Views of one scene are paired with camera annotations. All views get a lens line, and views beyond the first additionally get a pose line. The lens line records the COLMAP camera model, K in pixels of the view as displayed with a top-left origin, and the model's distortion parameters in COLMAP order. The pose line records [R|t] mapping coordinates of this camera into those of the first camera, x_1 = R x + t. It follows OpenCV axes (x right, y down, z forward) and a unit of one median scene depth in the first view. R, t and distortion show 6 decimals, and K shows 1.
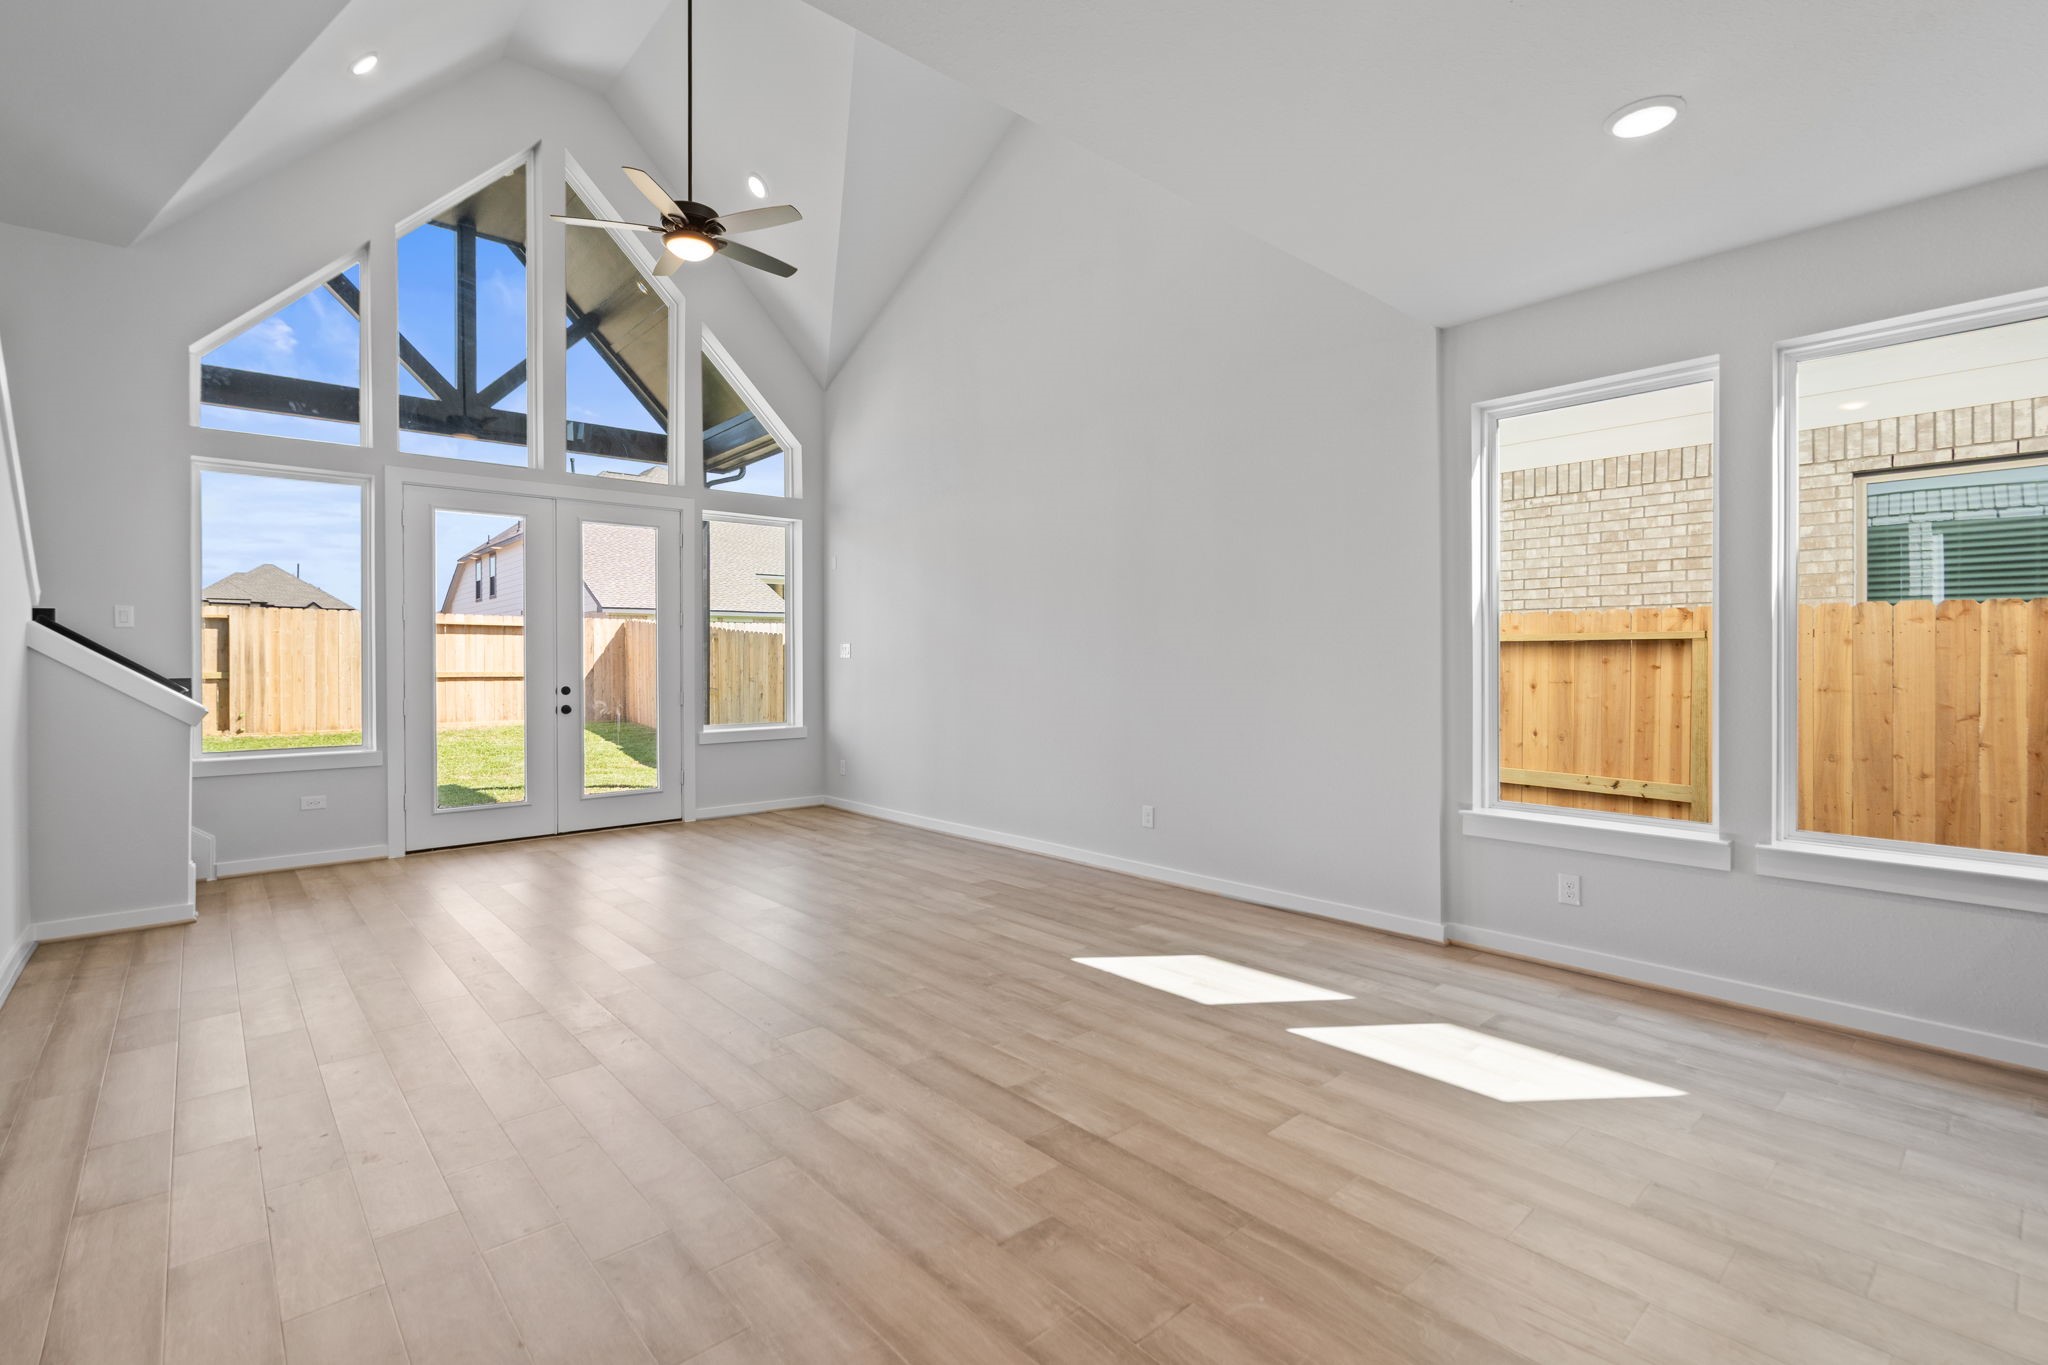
lens RADIAL K [[942.1, 0, 1036.3], [0, 942.1, 671.8], [0, 0, 1]] dist [0.000028, 0.001972]
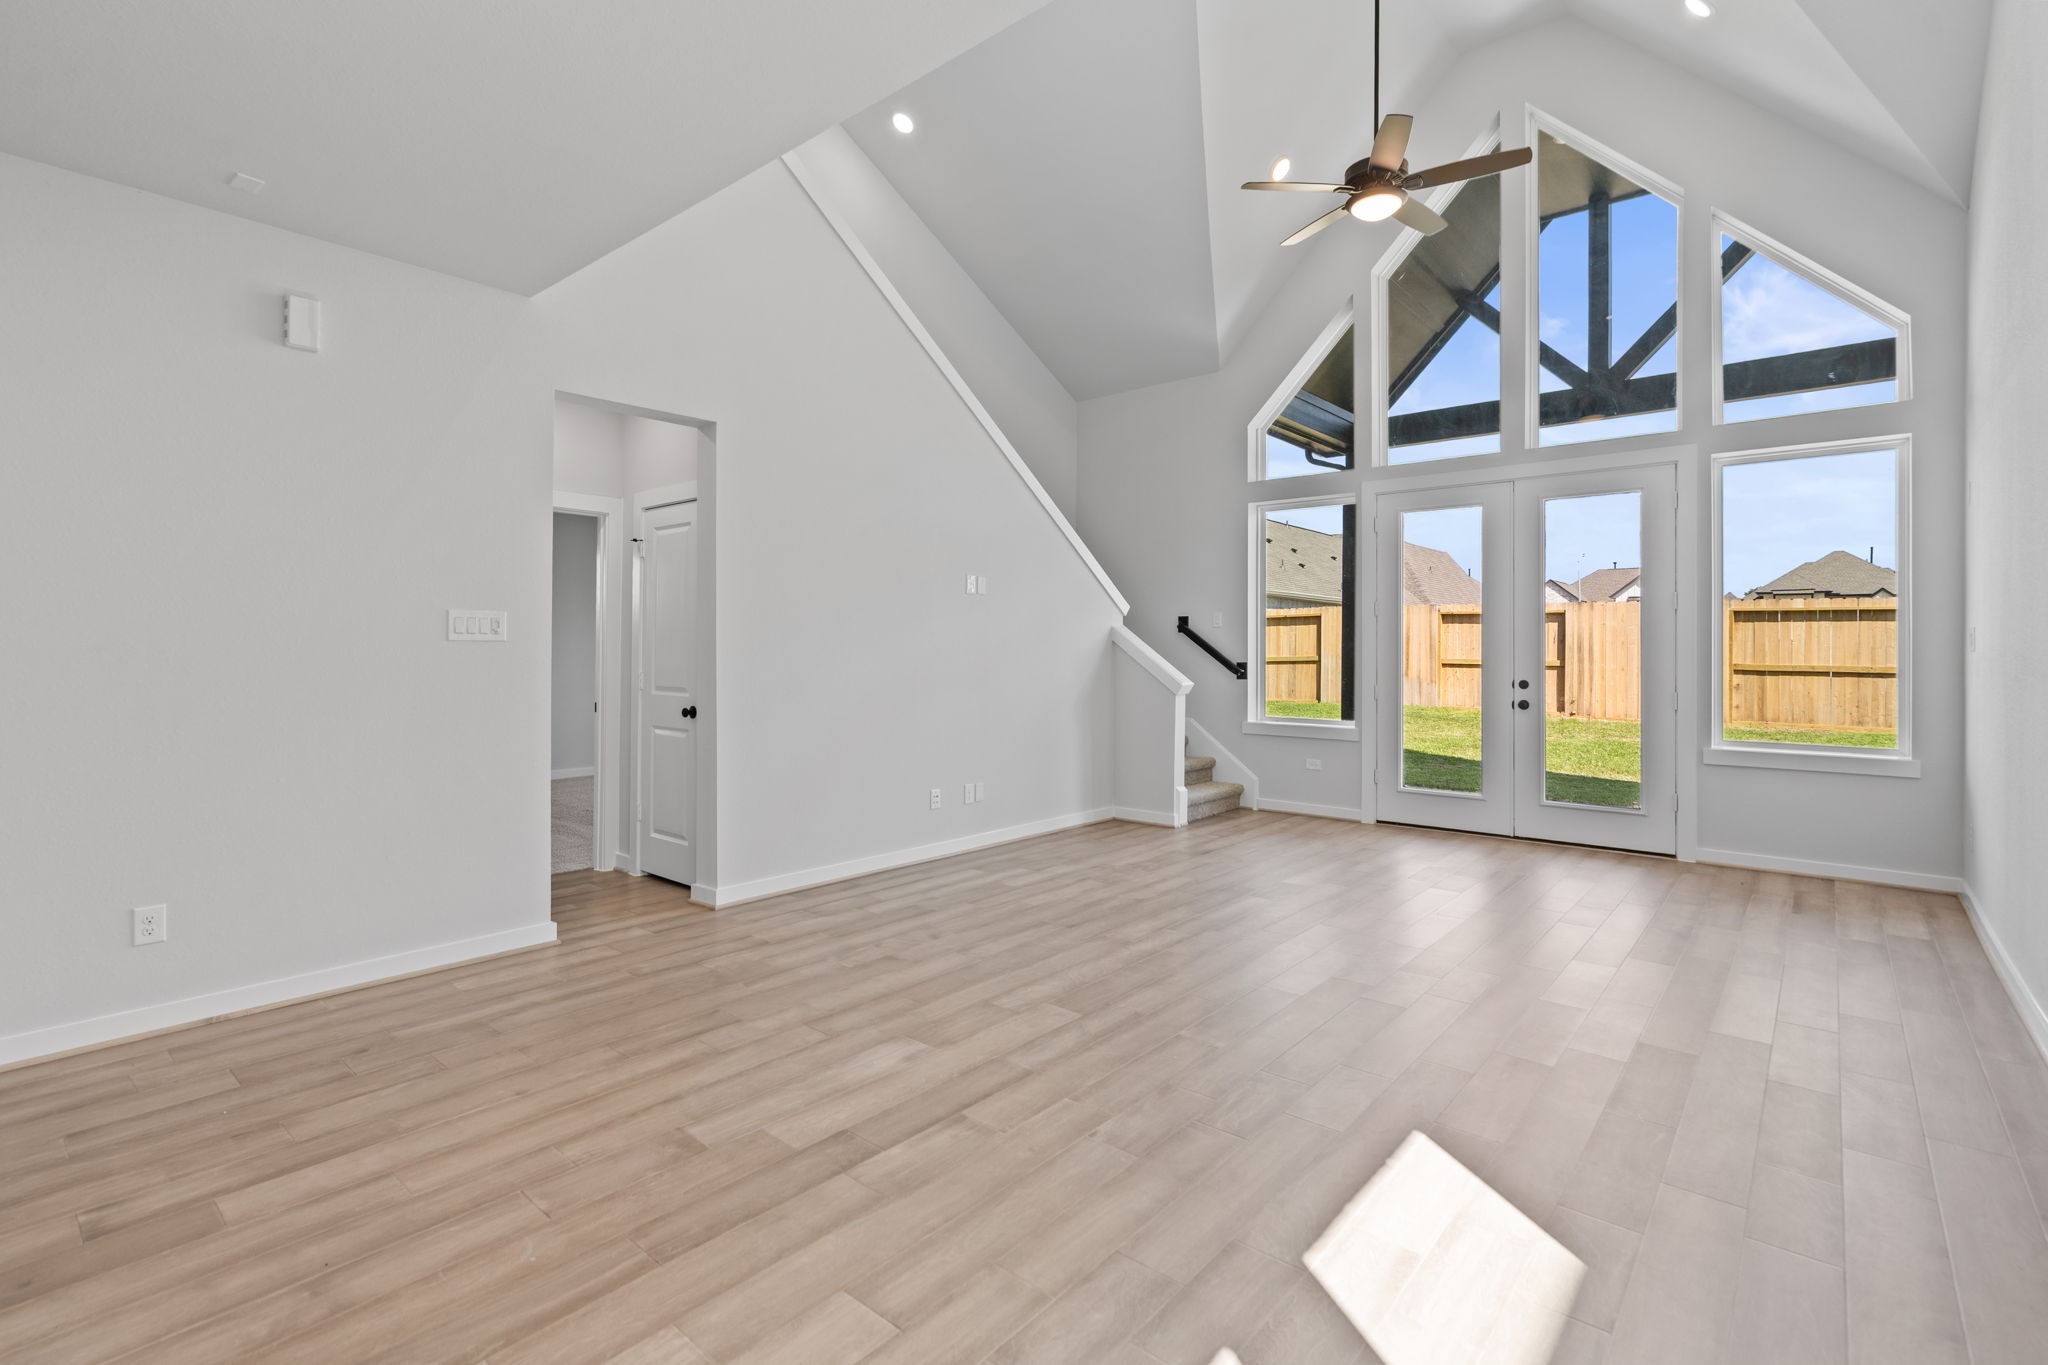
lens RADIAL K [[942.1, 0, 998.1], [0, 942.1, 654.0], [0, 0, 1]] dist [0.000028, 0.001972]
pose [[0.118259, 0.009586, -0.992937, 0.434570], [-0.017790, 0.999813, 0.007533, -0.009284], [0.992823, 0.016774, 0.118407, 0.447684]]
